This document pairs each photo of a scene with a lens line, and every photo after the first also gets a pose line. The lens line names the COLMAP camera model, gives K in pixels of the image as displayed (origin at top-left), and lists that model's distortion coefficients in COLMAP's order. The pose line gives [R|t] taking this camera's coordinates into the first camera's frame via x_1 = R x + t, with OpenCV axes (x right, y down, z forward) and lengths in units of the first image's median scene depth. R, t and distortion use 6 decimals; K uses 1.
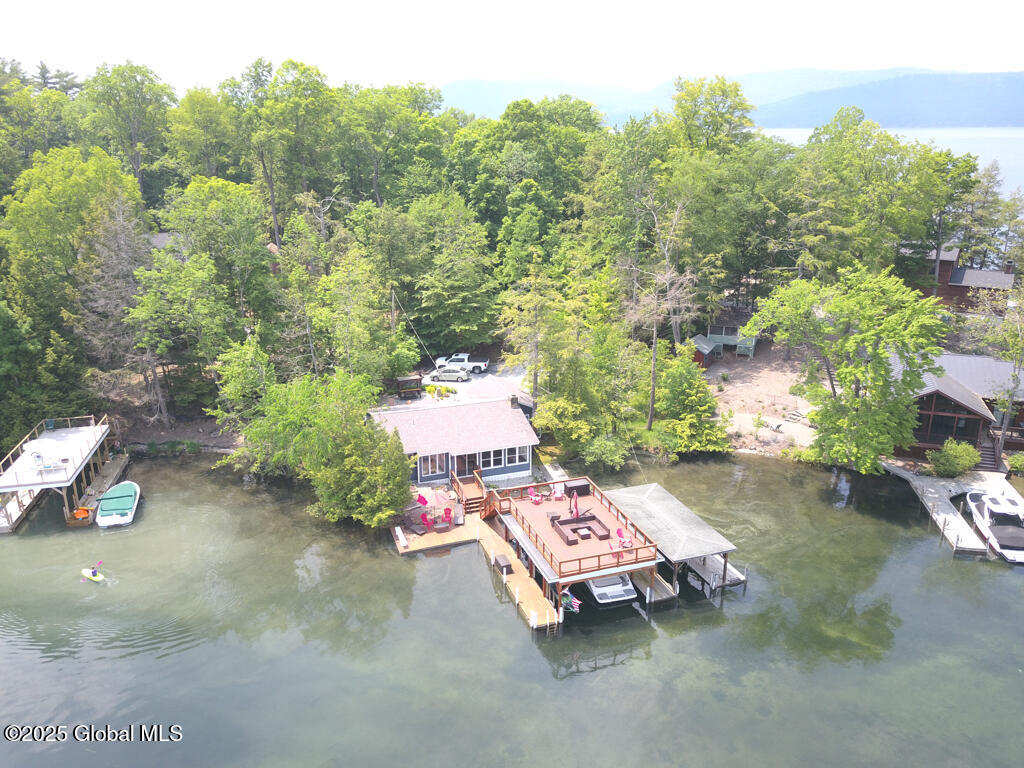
lens RADIAL K [[809.0, 0, 512.0], [0, 809.0, 384.0], [0, 0, 1]] dist [0.051273, -0.140003]
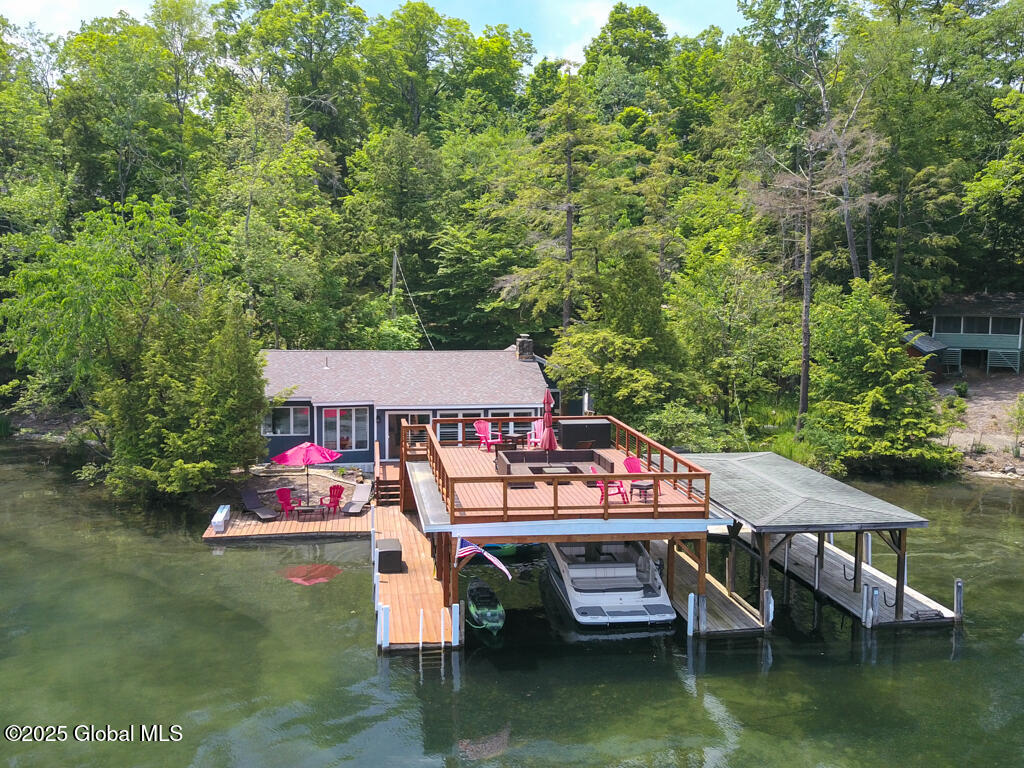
lens RADIAL K [[1051.0, 0, 512.0], [0, 1051.0, 384.0], [0, 0, 1]] dist [0.116628, -0.384378]
pose [[0.980513, 0.029339, -0.194254, 0.135241], [-0.071260, 0.974560, -0.212499, 0.201538], [0.183077, 0.222200, 0.957659, 0.345790]]
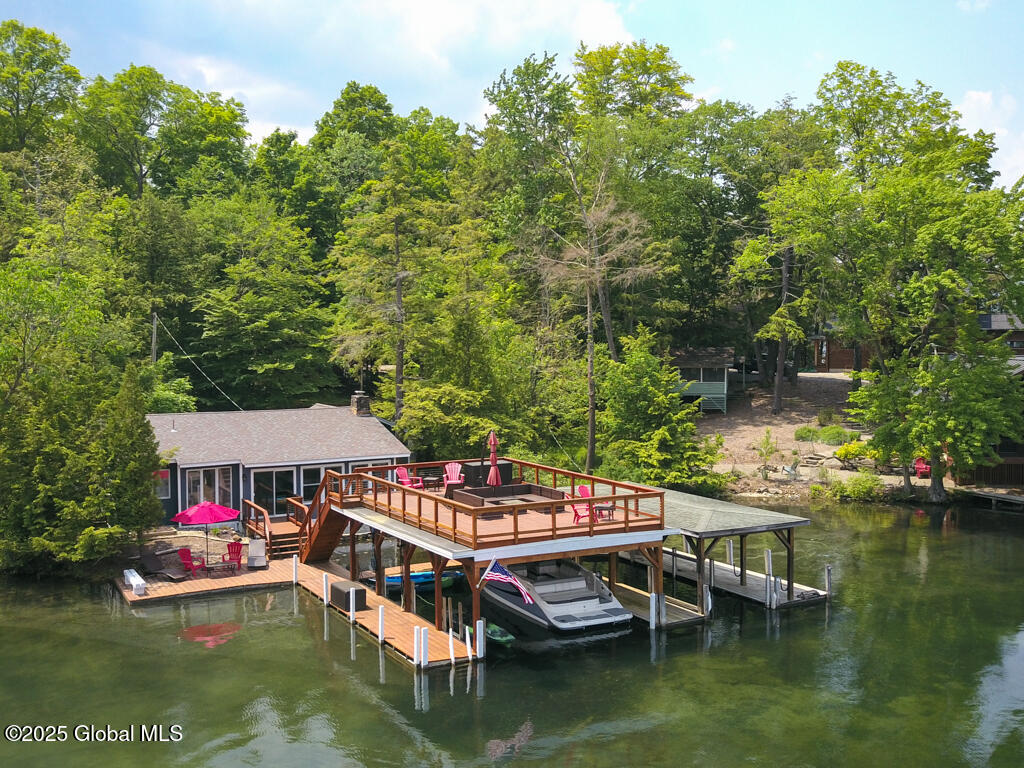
lens RADIAL K [[1051.0, 0, 512.0], [0, 1051.0, 384.0], [0, 0, 1]] dist [0.116628, -0.384378]
pose [[0.987285, -0.010365, 0.158623, -0.010557], [0.054170, 0.960082, -0.274423, 0.225819], [-0.149447, 0.279526, 0.948436, 0.285204]]
